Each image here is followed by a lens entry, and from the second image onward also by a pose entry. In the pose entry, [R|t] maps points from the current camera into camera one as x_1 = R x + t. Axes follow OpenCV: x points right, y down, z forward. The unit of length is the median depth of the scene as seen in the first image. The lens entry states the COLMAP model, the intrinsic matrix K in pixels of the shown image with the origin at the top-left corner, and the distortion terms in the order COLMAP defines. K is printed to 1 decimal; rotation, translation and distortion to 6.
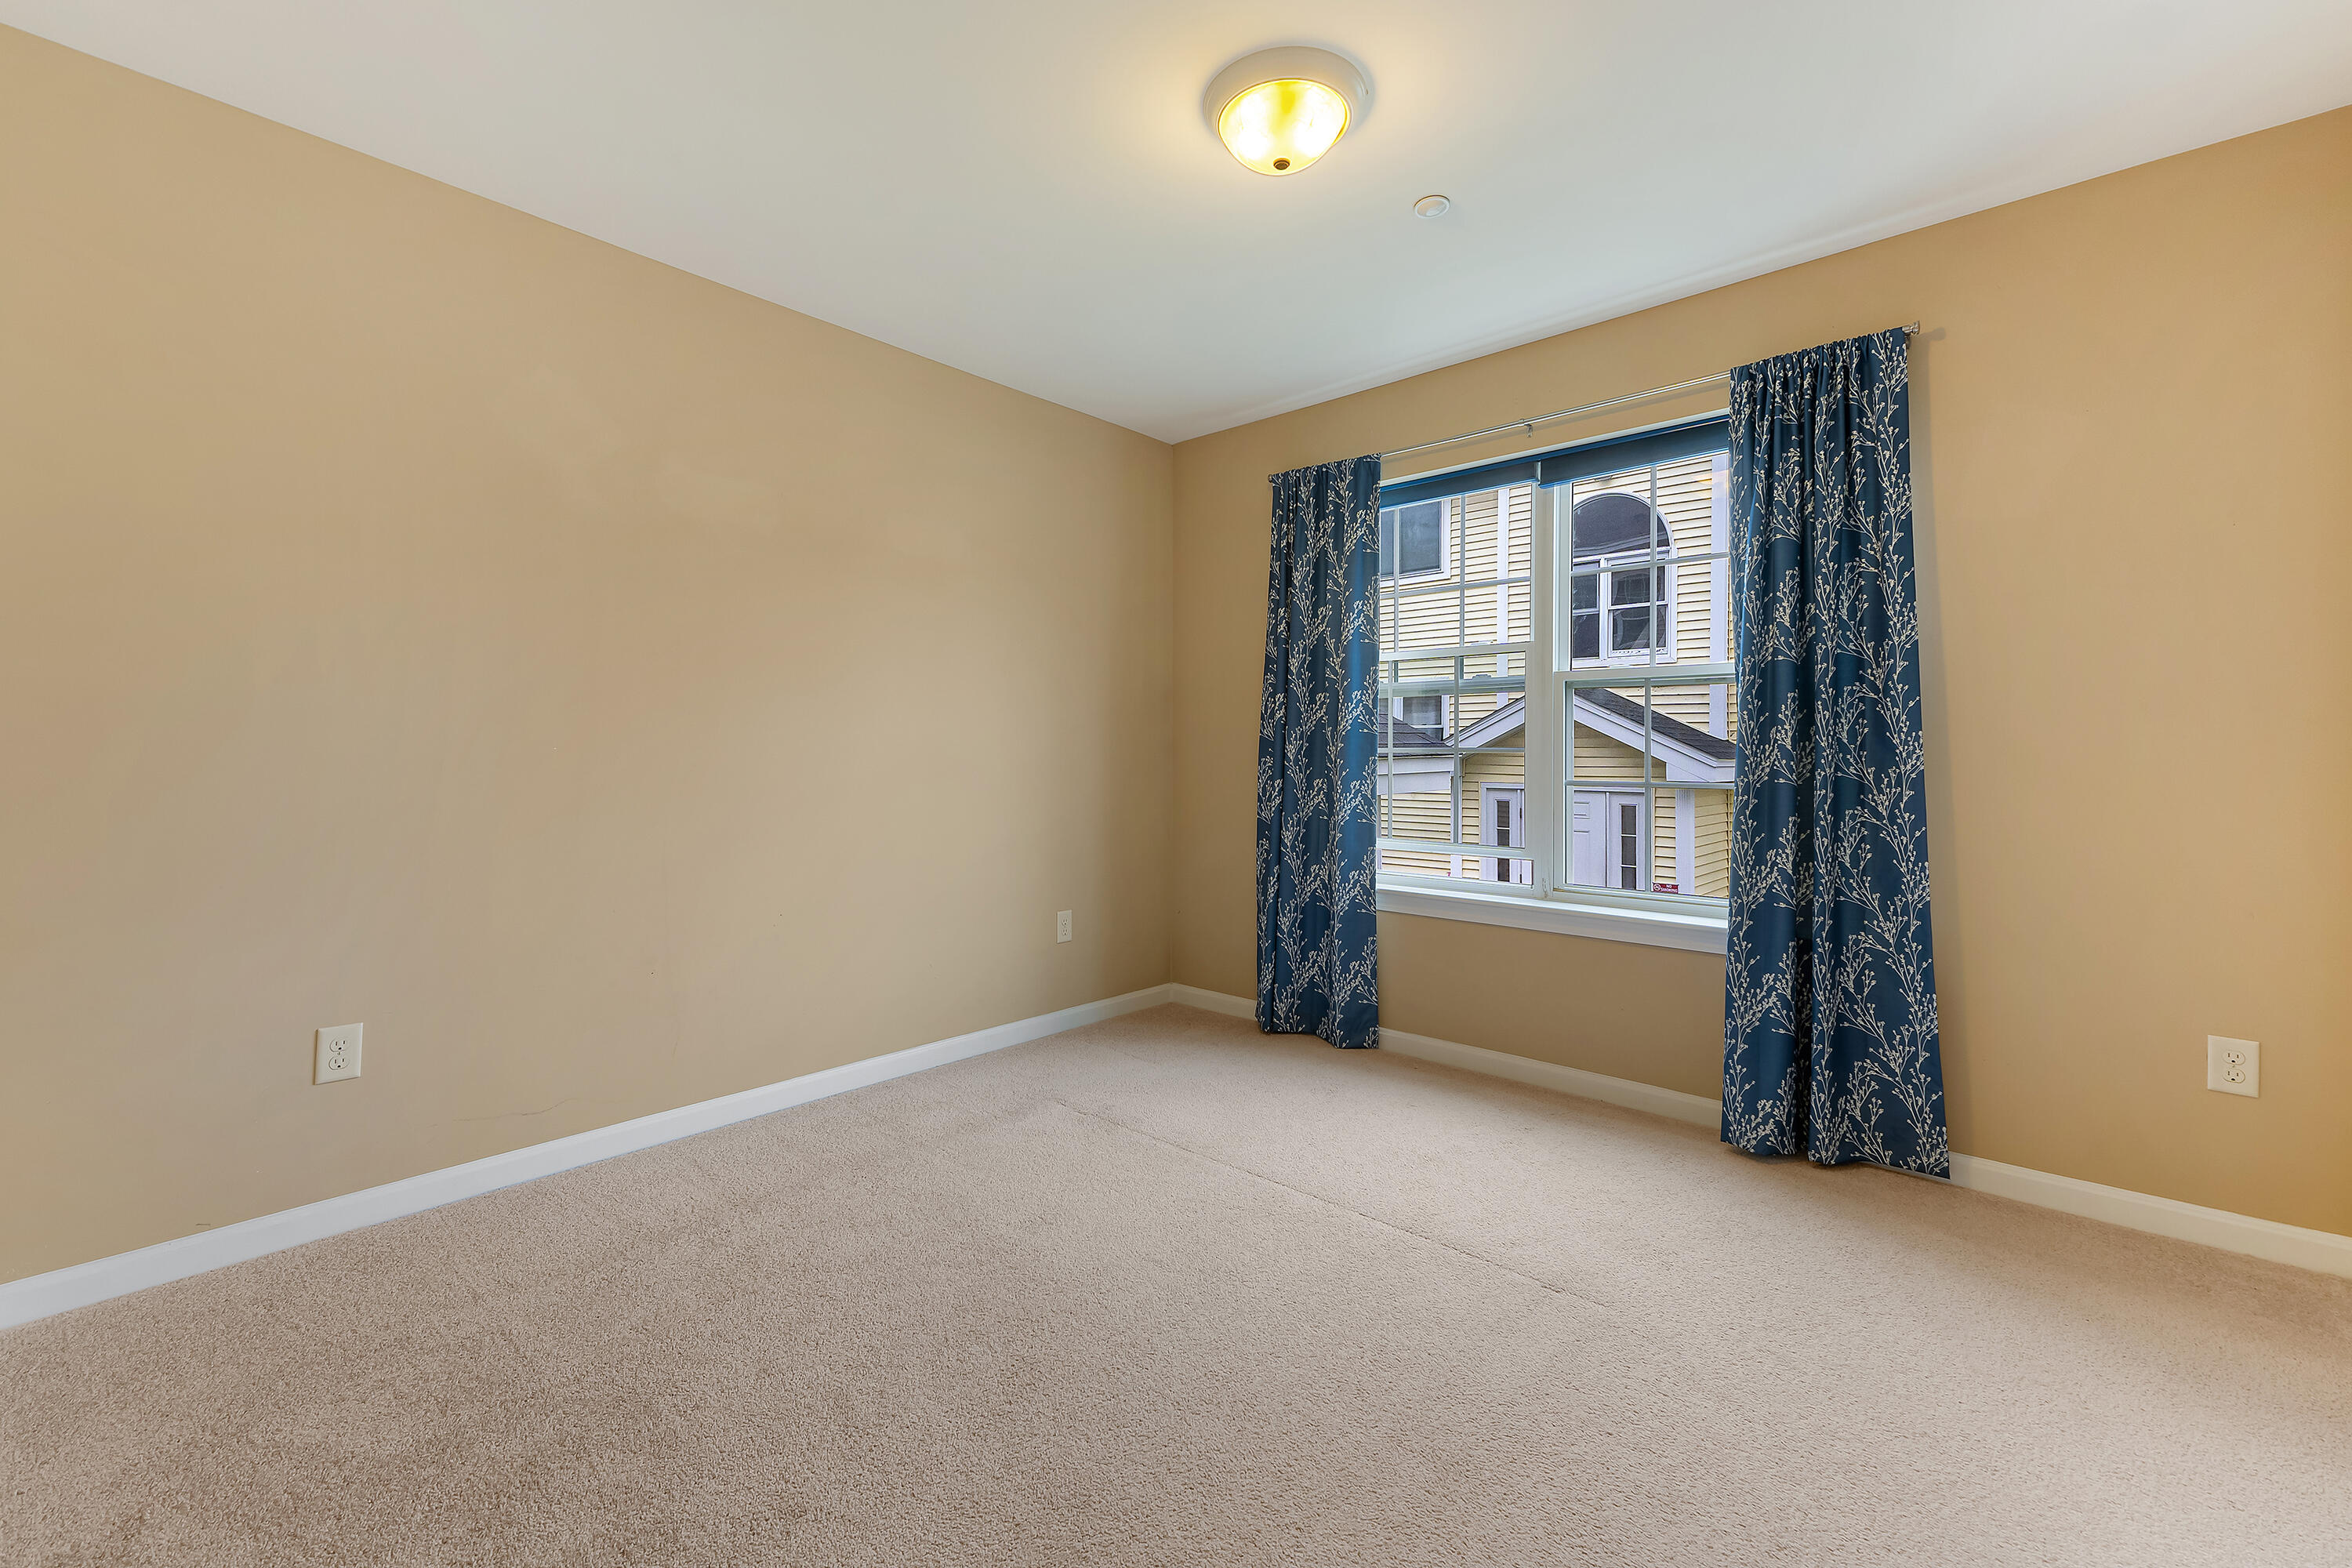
lens RADIAL K [[955.5, 0, 1230.2], [0, 955.5, 761.5], [0, 0, 1]] dist [0.021462, -0.002474]
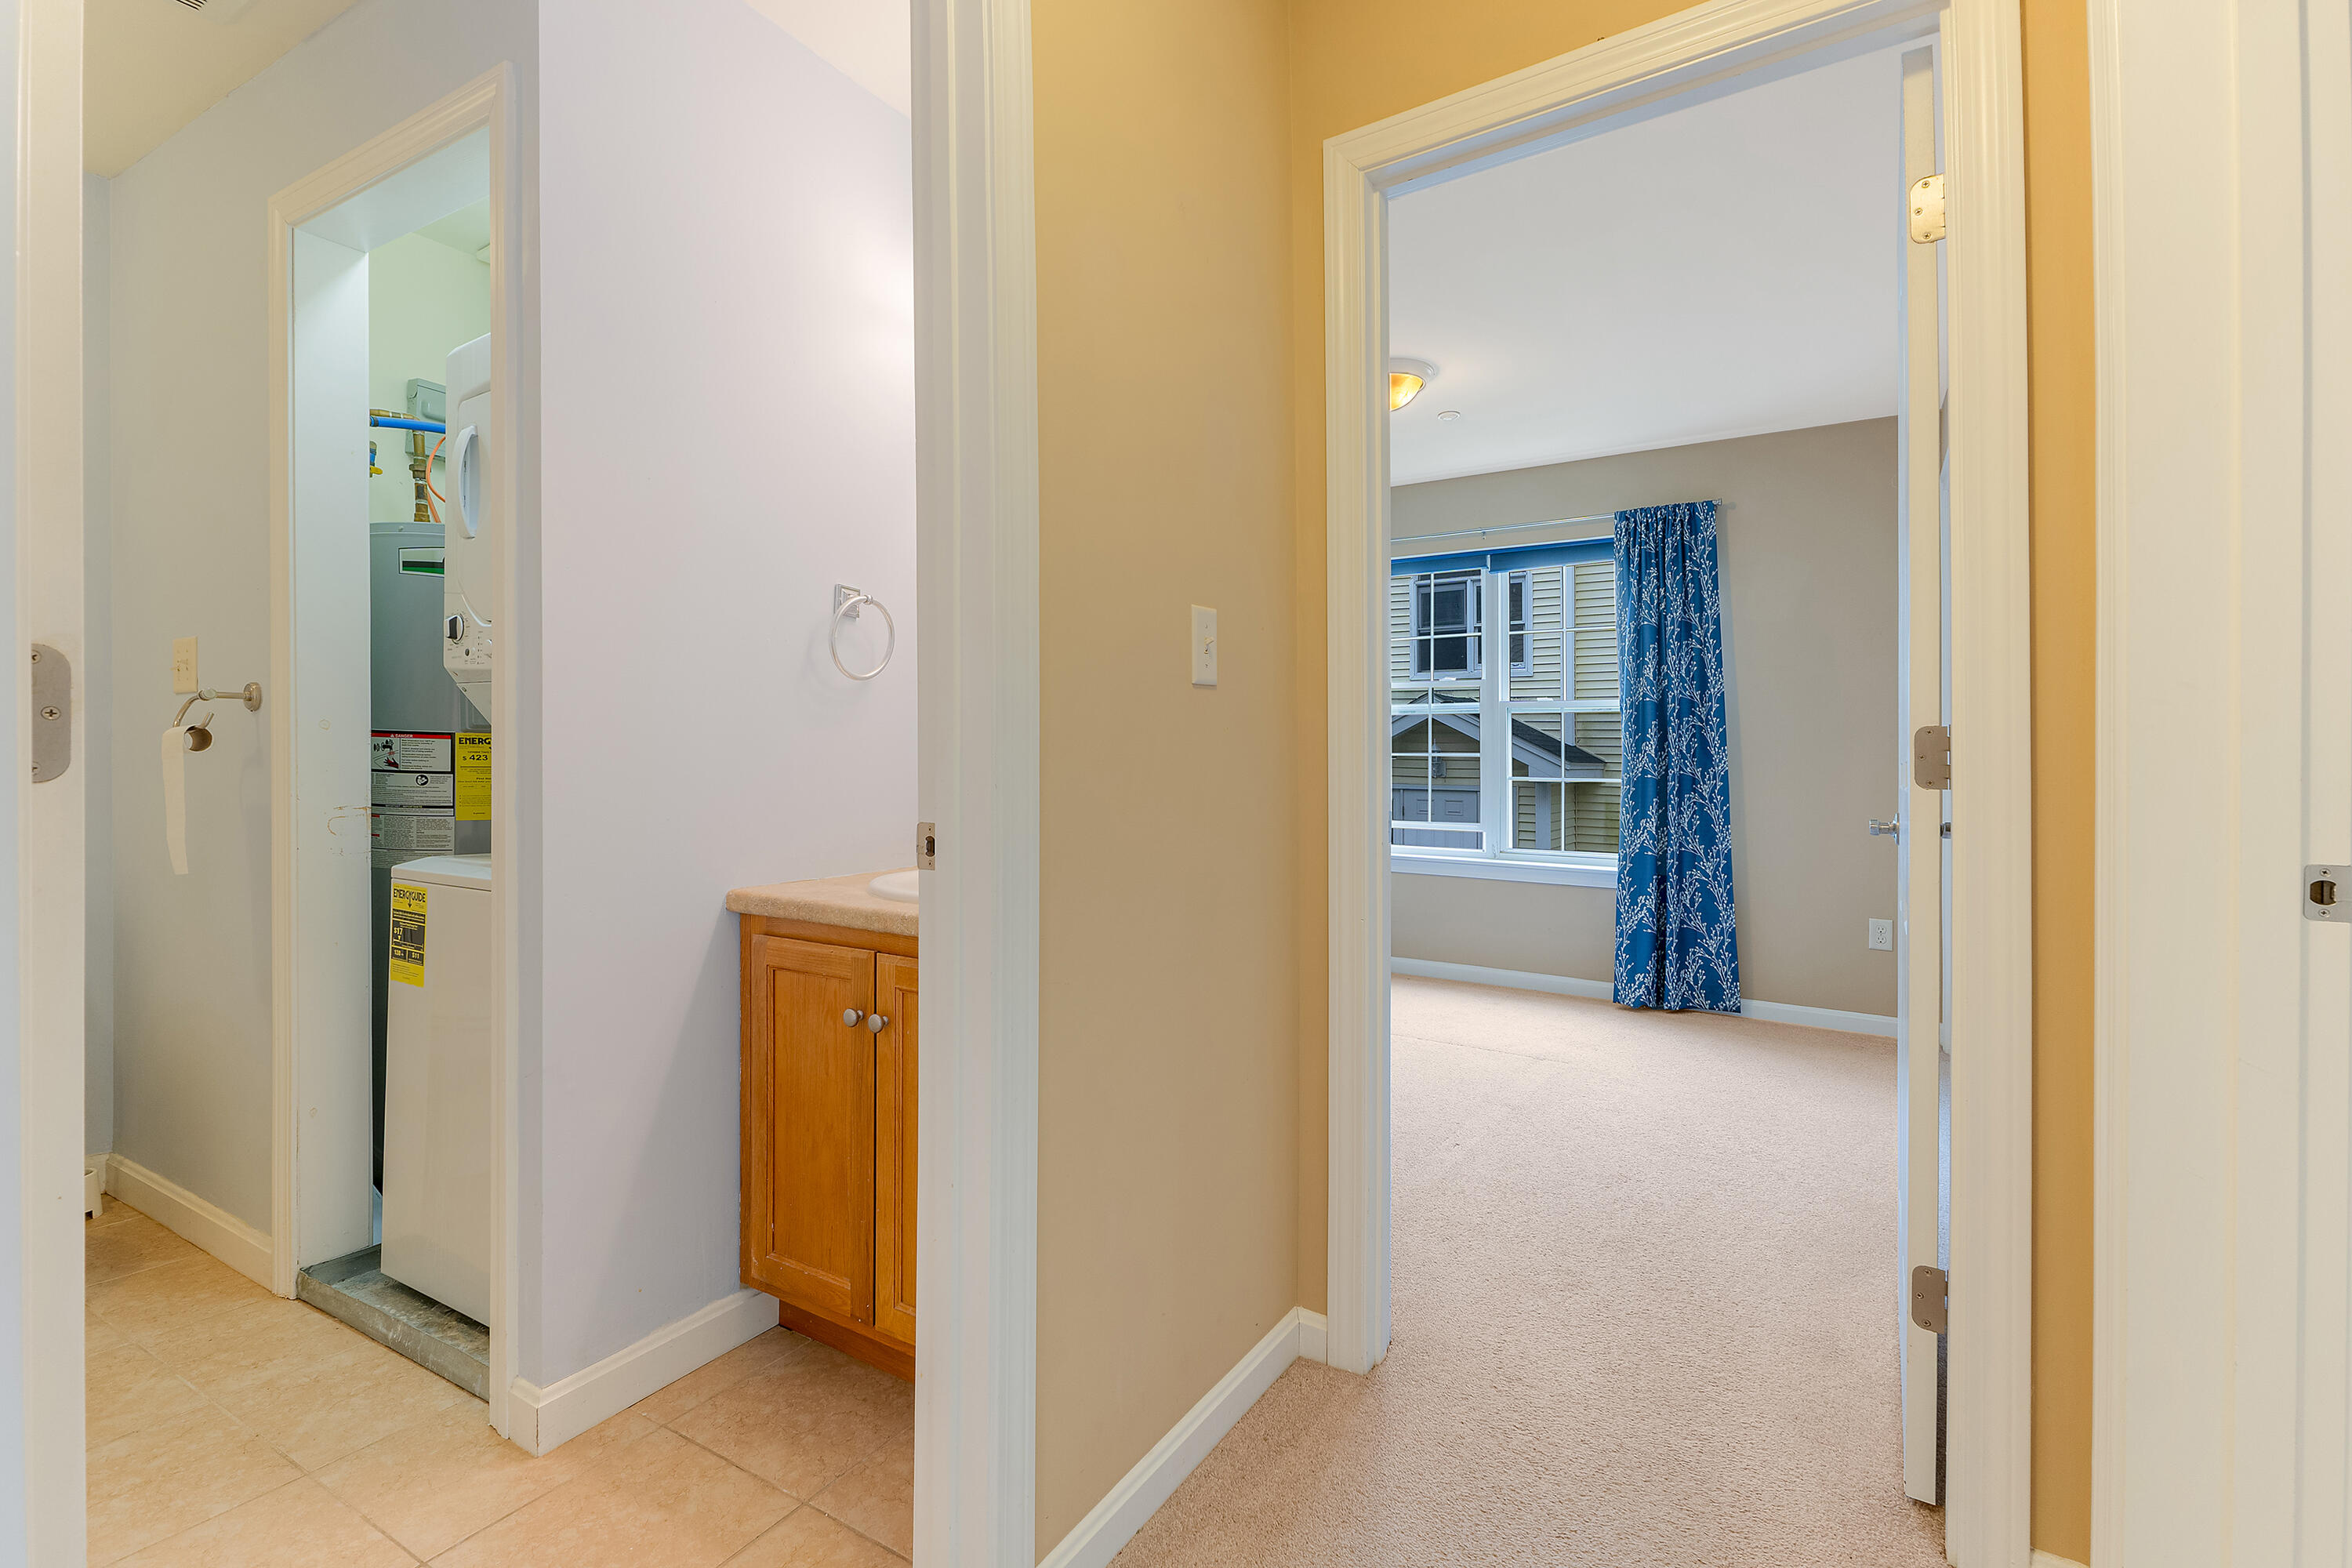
lens RADIAL K [[1047.9, 0, 1215.2], [0, 1047.9, 756.3], [0, 0, 1]] dist [-0.003286, 0.003299]
pose [[0.986281, 0.000522, 0.165077, -0.433023], [0.000715, 0.999972, -0.007436, -0.000919], [-0.165076, 0.007452, 0.986253, -0.610198]]
